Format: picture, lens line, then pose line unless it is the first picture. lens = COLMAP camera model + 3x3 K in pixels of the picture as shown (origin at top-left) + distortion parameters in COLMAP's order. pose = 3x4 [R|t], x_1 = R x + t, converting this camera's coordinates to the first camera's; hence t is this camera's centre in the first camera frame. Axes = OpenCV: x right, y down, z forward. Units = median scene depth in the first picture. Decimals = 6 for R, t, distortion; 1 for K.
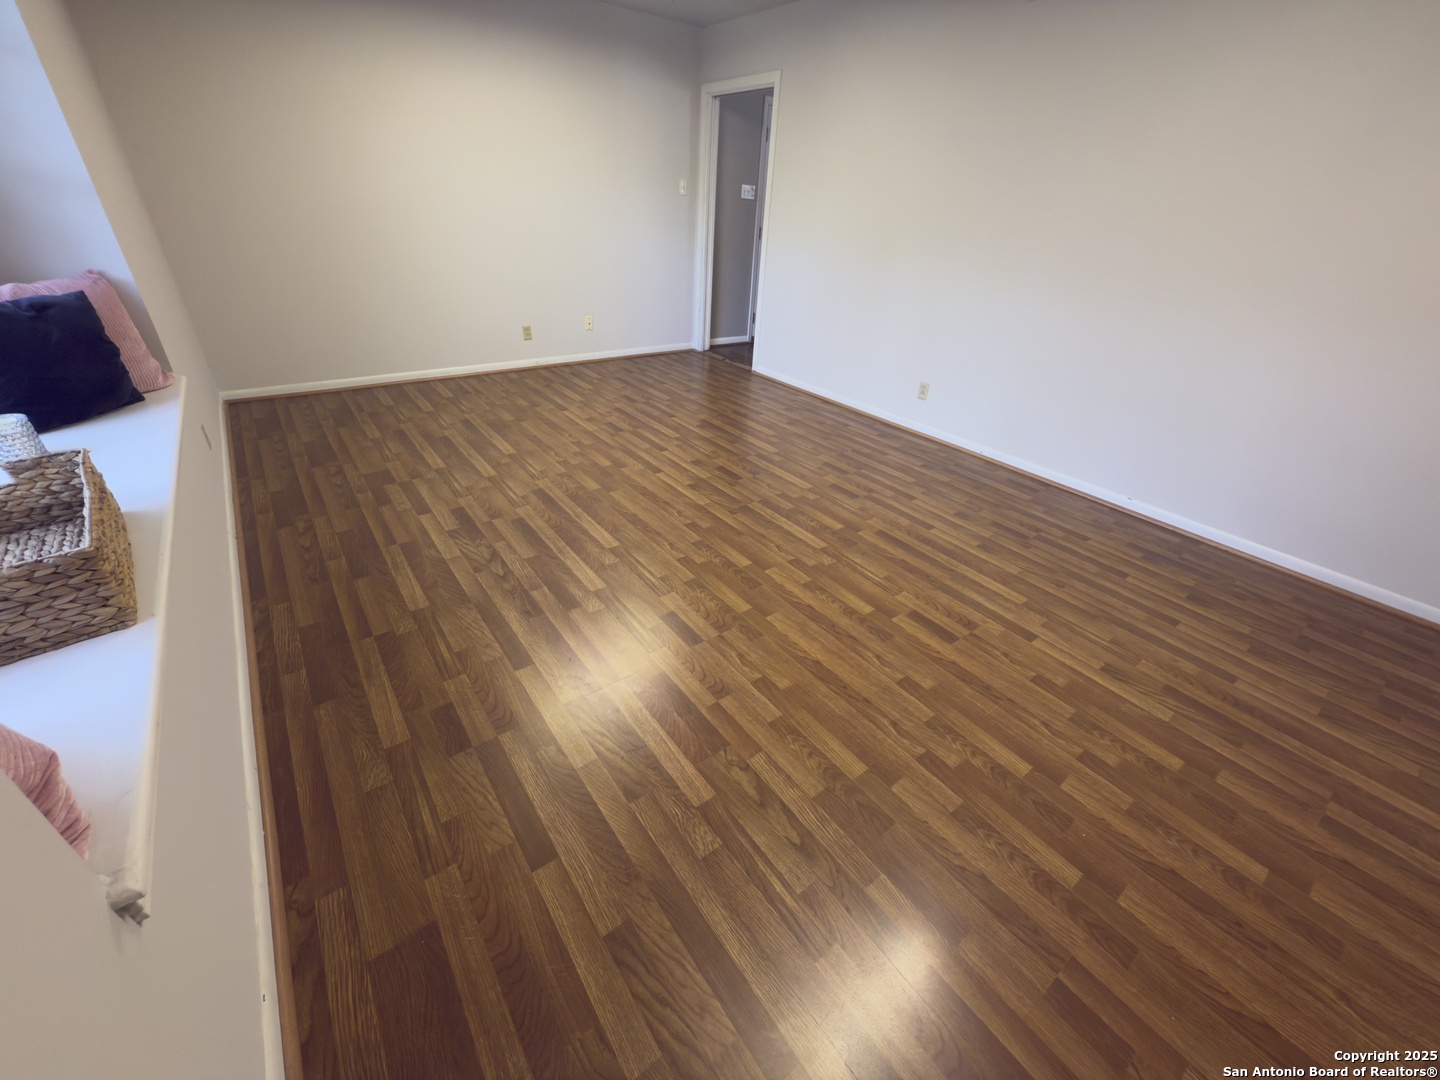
lens RADIAL K [[575.9, 0, 719.4], [0, 575.9, 540.0], [0, 0, 1]] dist [0.002862, -0.000525]
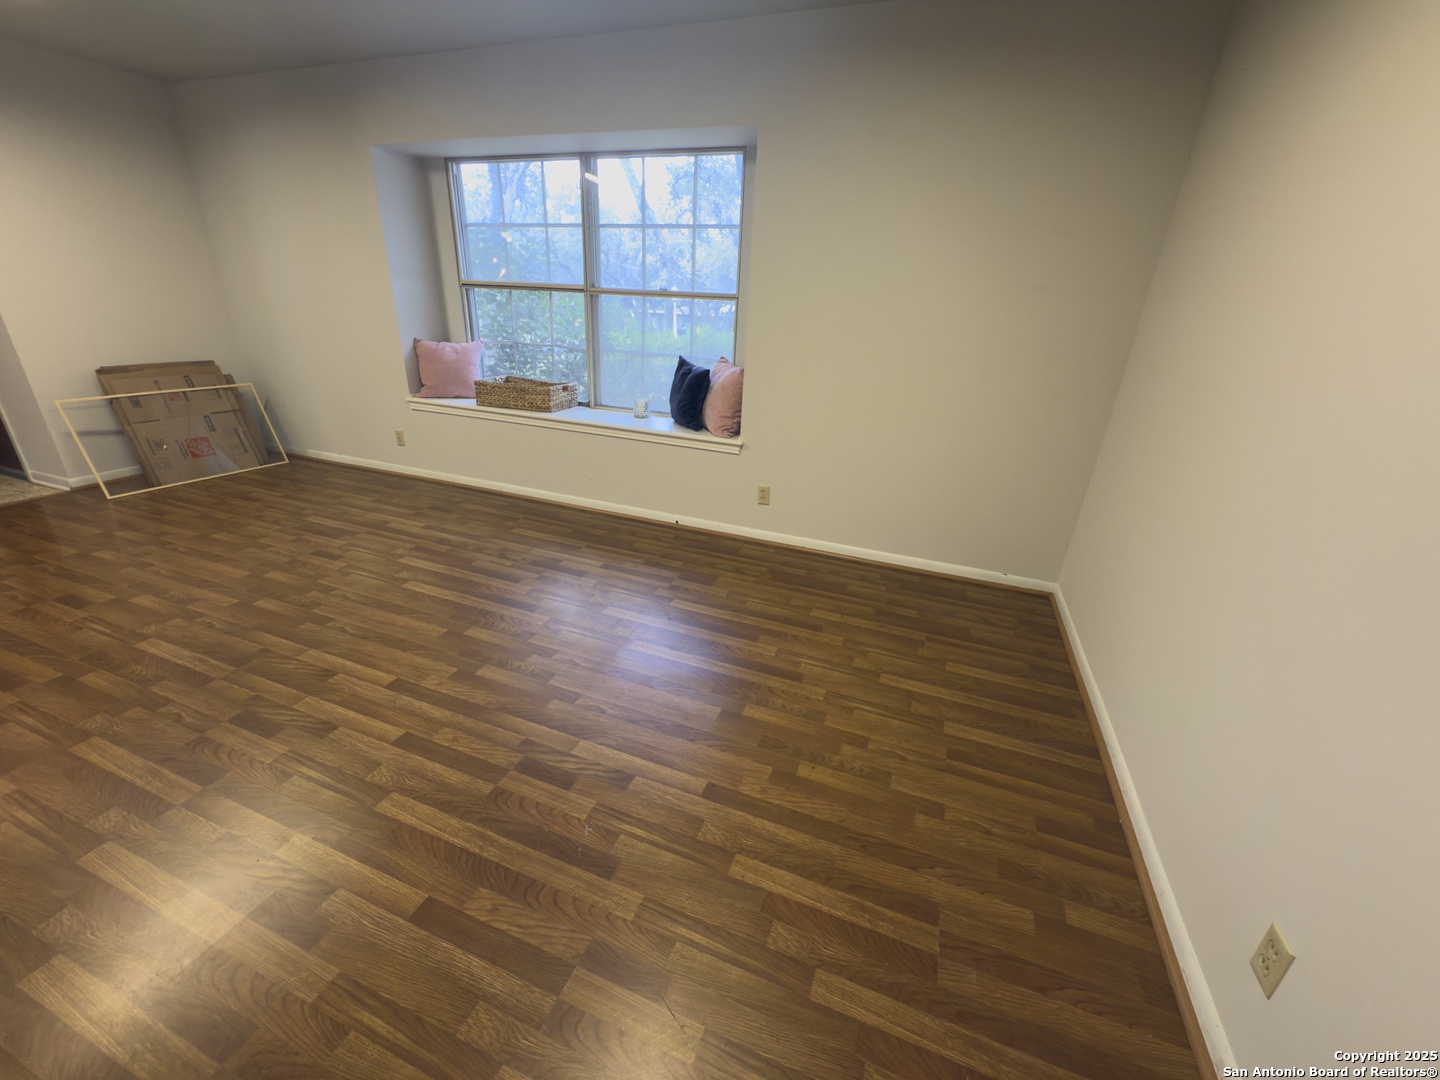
lens RADIAL K [[575.9, 0, 721.7], [0, 575.9, 541.1], [0, 0, 1]] dist [0.002862, -0.000525]
pose [[-0.844915, 0.127538, -0.519474, -0.119982], [-0.340964, 0.619868, 0.706758, -0.951114], [0.412144, 0.774272, -0.480250, 1.582882]]
